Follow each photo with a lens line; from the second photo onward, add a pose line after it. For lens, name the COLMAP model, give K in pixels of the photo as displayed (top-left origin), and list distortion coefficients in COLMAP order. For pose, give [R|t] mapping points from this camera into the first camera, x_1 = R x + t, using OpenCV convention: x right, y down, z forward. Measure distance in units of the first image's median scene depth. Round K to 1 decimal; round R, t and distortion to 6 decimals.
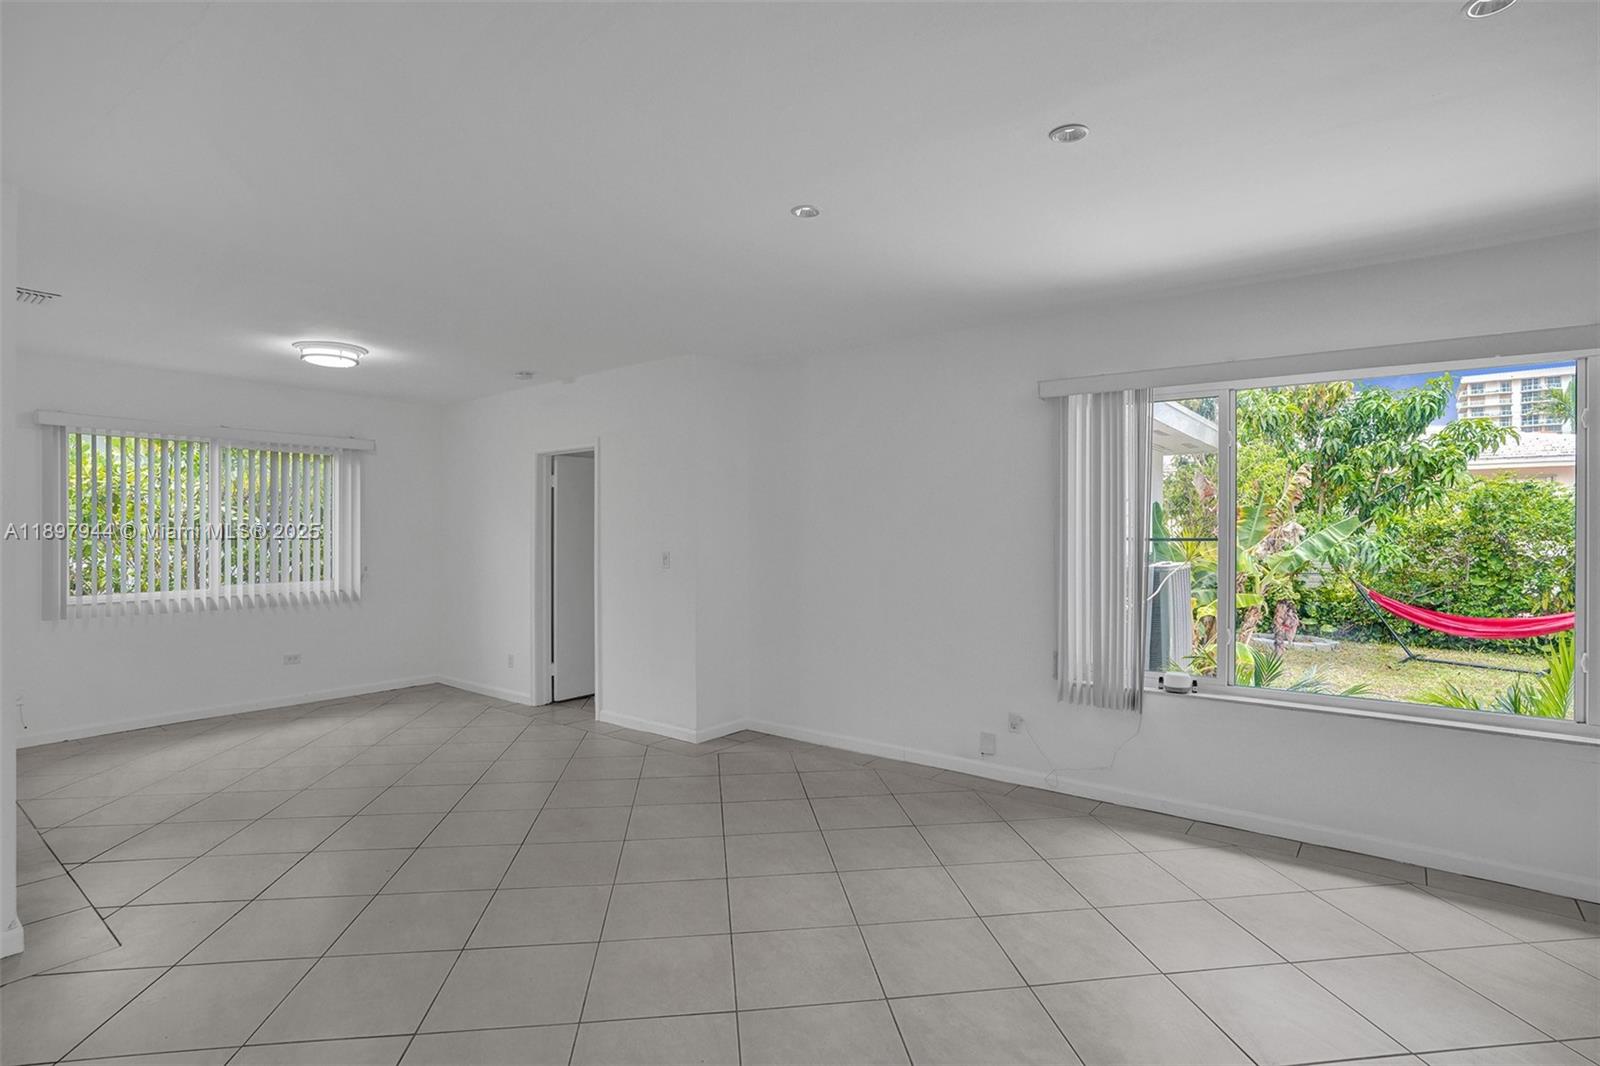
lens RADIAL K [[793.5, 0, 811.6], [0, 793.5, 533.6], [0, 0, 1]] dist [-0.038135, 0.007880]
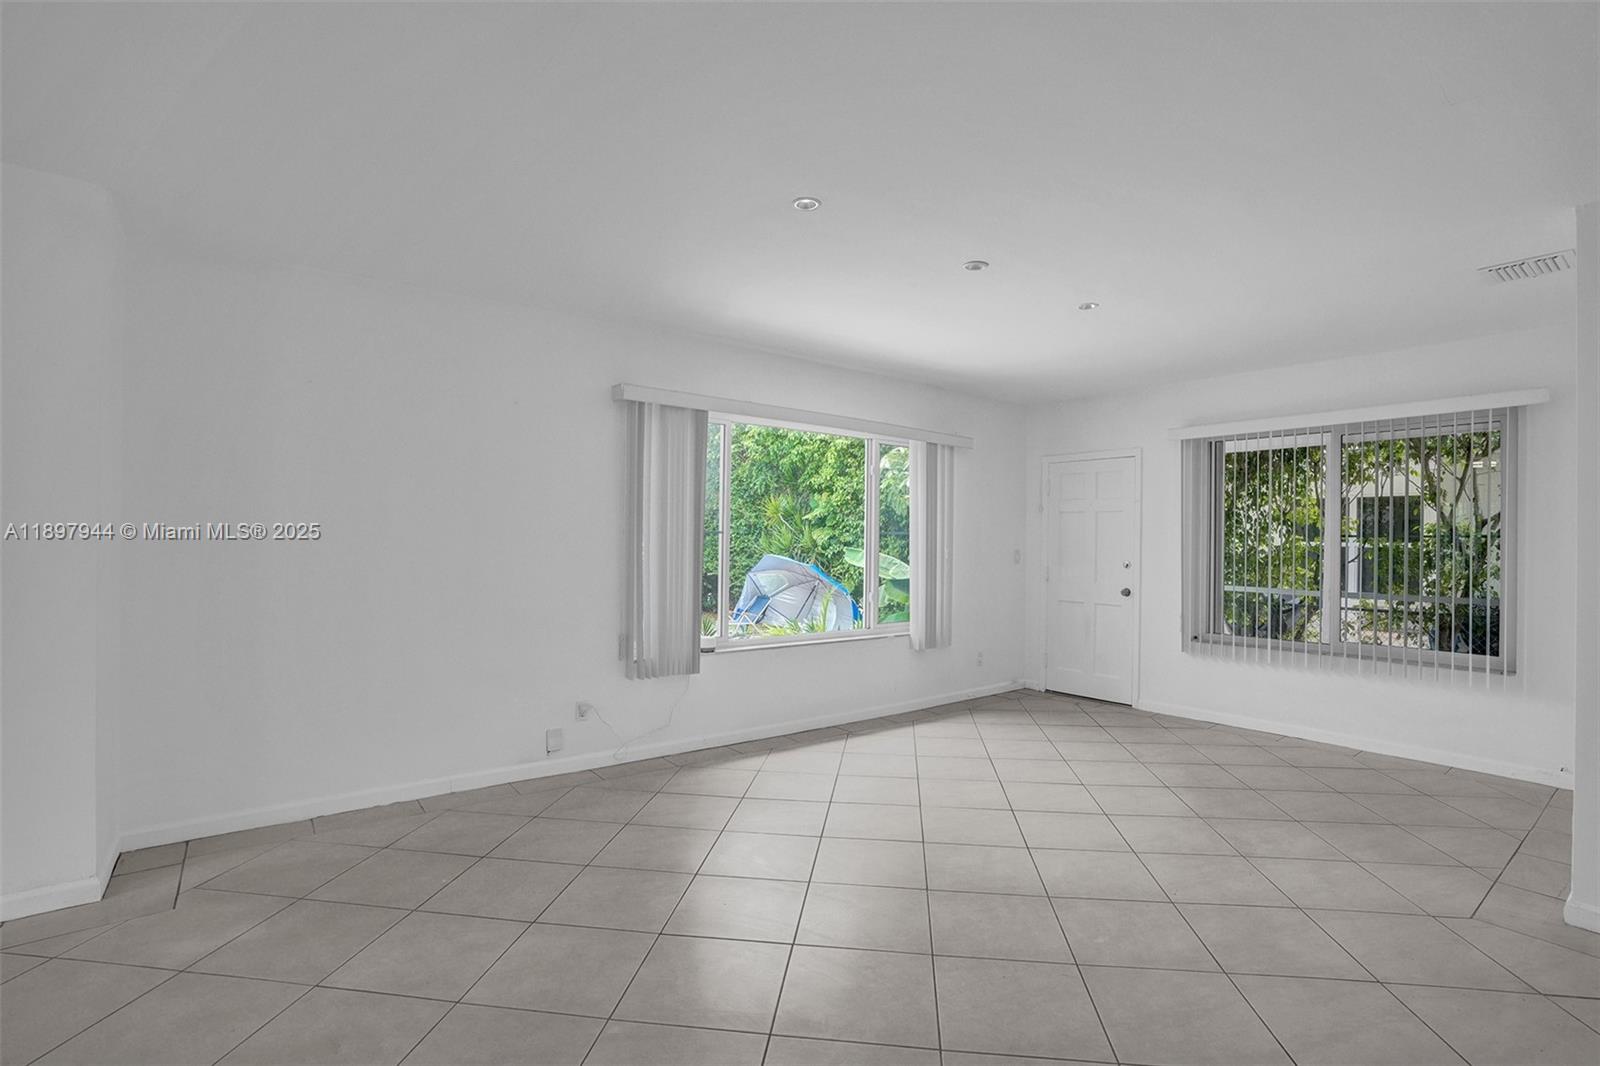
lens RADIAL K [[747.2, 0, 815.6], [0, 747.2, 535.3], [0, 0, 1]] dist [-0.071373, 0.025933]
pose [[0.255185, -0.000421, 0.966892, -0.397531], [-0.008825, 0.999957, 0.002764, 0.005108], [-0.966852, -0.009239, 0.255171, 0.316173]]
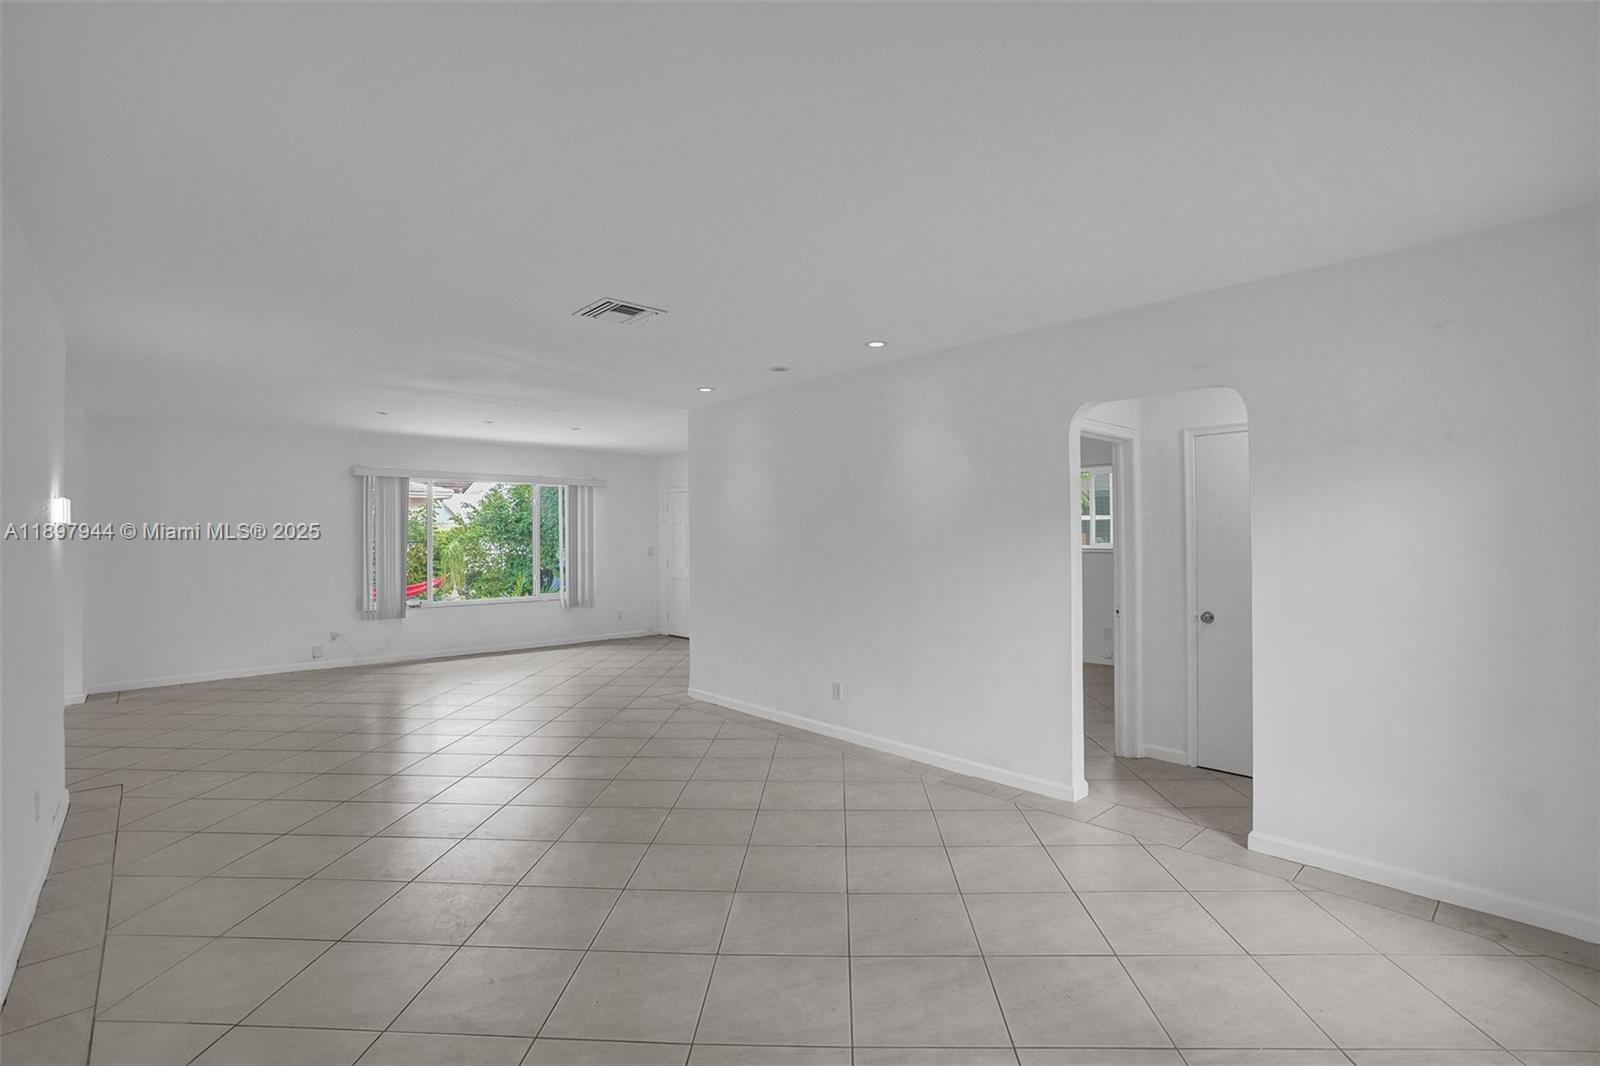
lens RADIAL K [[747.2, 0, 811.7], [0, 747.2, 522.4], [0, 0, 1]] dist [-0.071373, 0.025933]
pose [[0.168045, 0.011059, 0.985717, -0.901136], [0.015255, 0.999788, -0.013817, -0.002127], [-0.985661, 0.017359, 0.167841, -0.327032]]
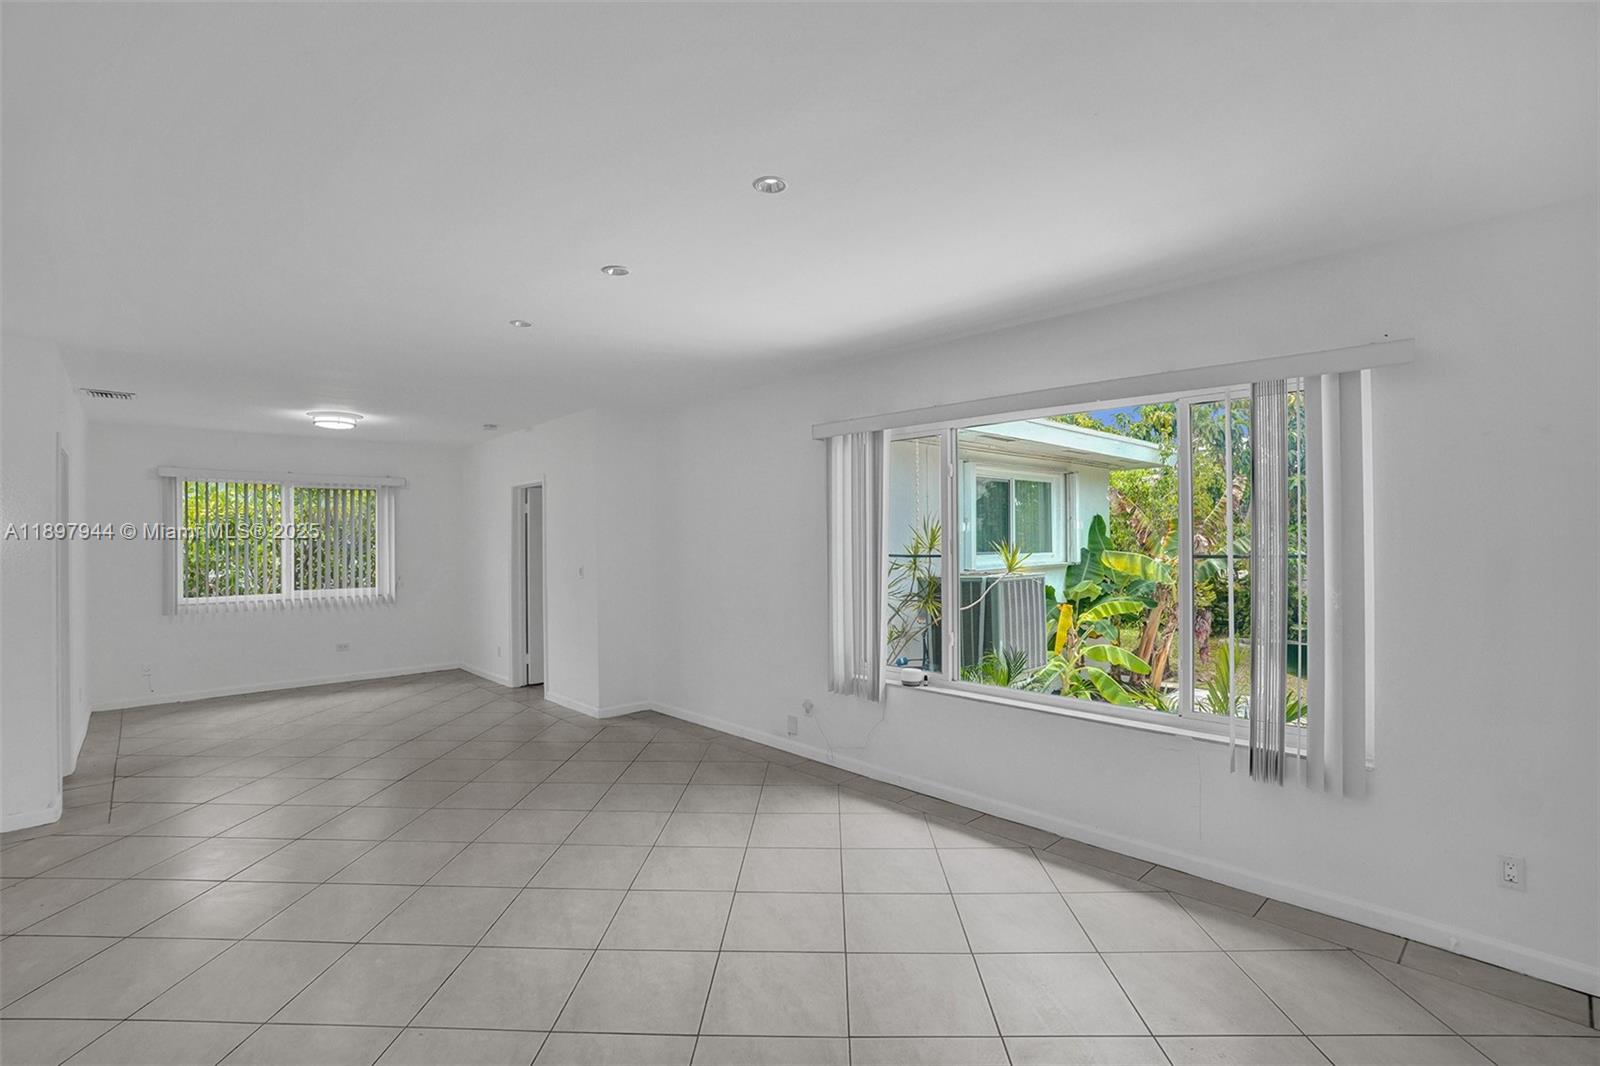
lens RADIAL K [[747.2, 0, 807.8], [0, 747.2, 536.8], [0, 0, 1]] dist [-0.071373, 0.025933]
pose [[0.986678, -0.009159, -0.162430, 0.299175], [0.008174, 0.999944, -0.006733, -0.009522], [0.162482, 0.005316, 0.986697, -0.080582]]
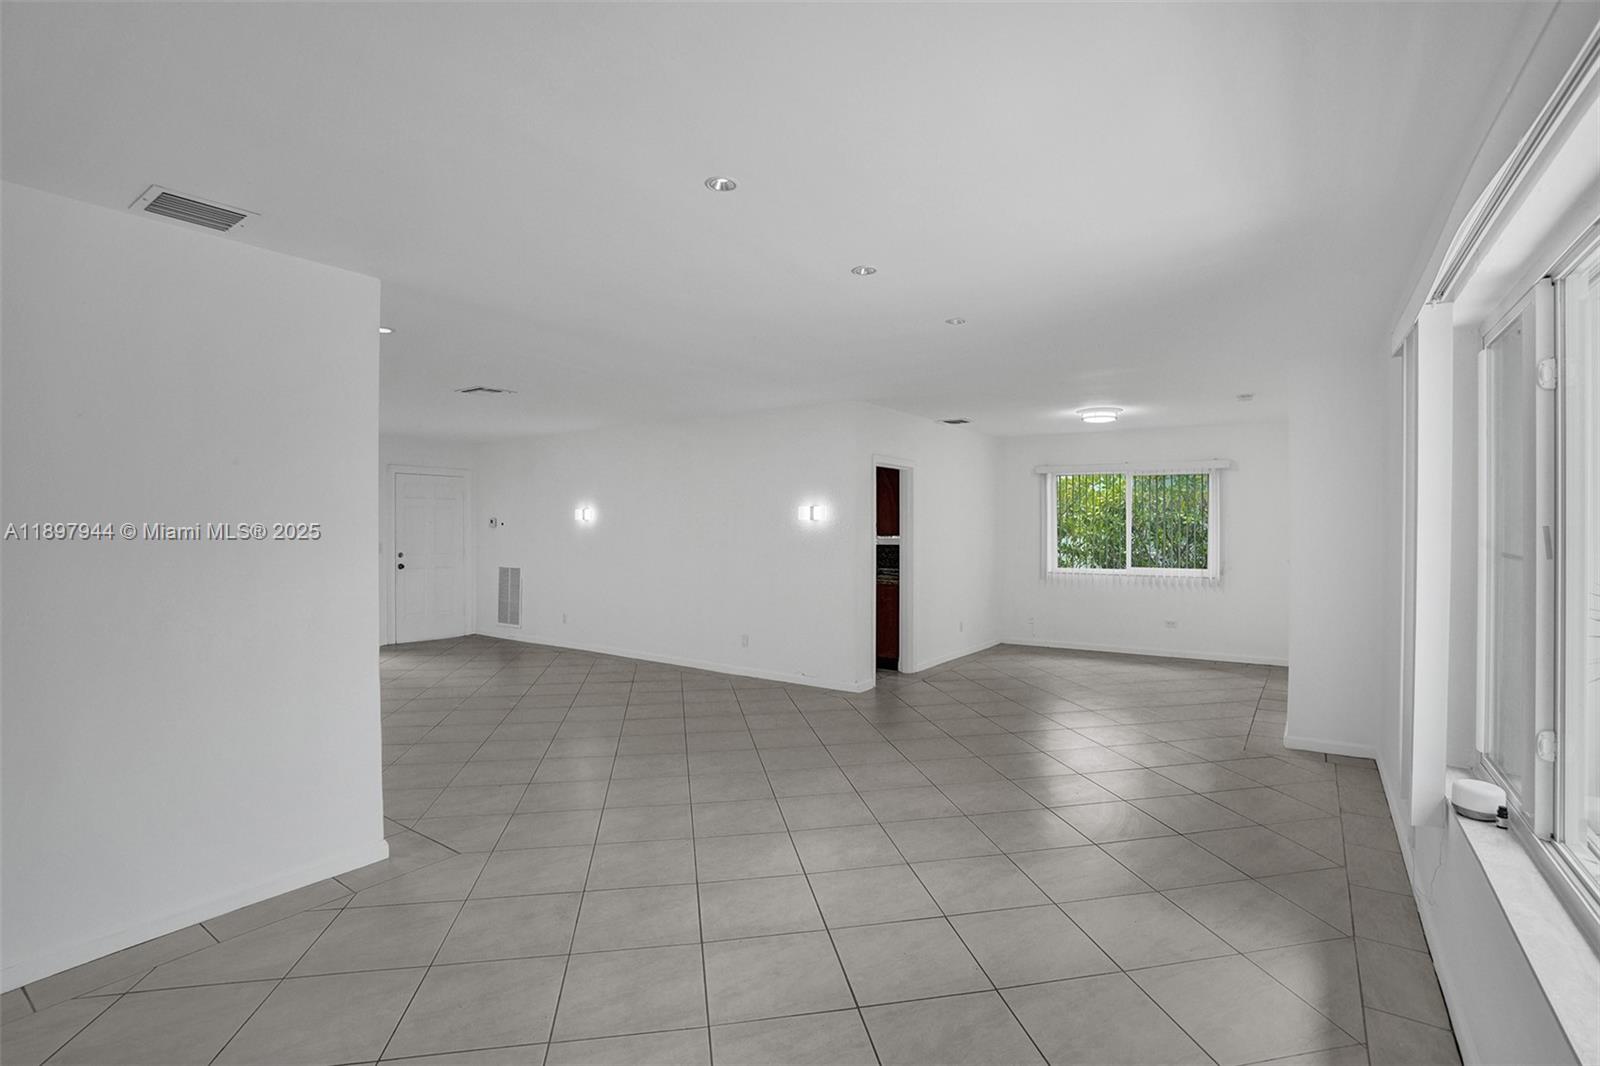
lens RADIAL K [[747.2, 0, 811.8], [0, 747.2, 523.4], [0, 0, 1]] dist [-0.071373, 0.025933]
pose [[0.049523, -0.003522, -0.998767, 0.595479], [-0.007376, 0.999965, -0.003891, -0.008574], [0.998746, 0.007560, 0.049495, 0.284359]]
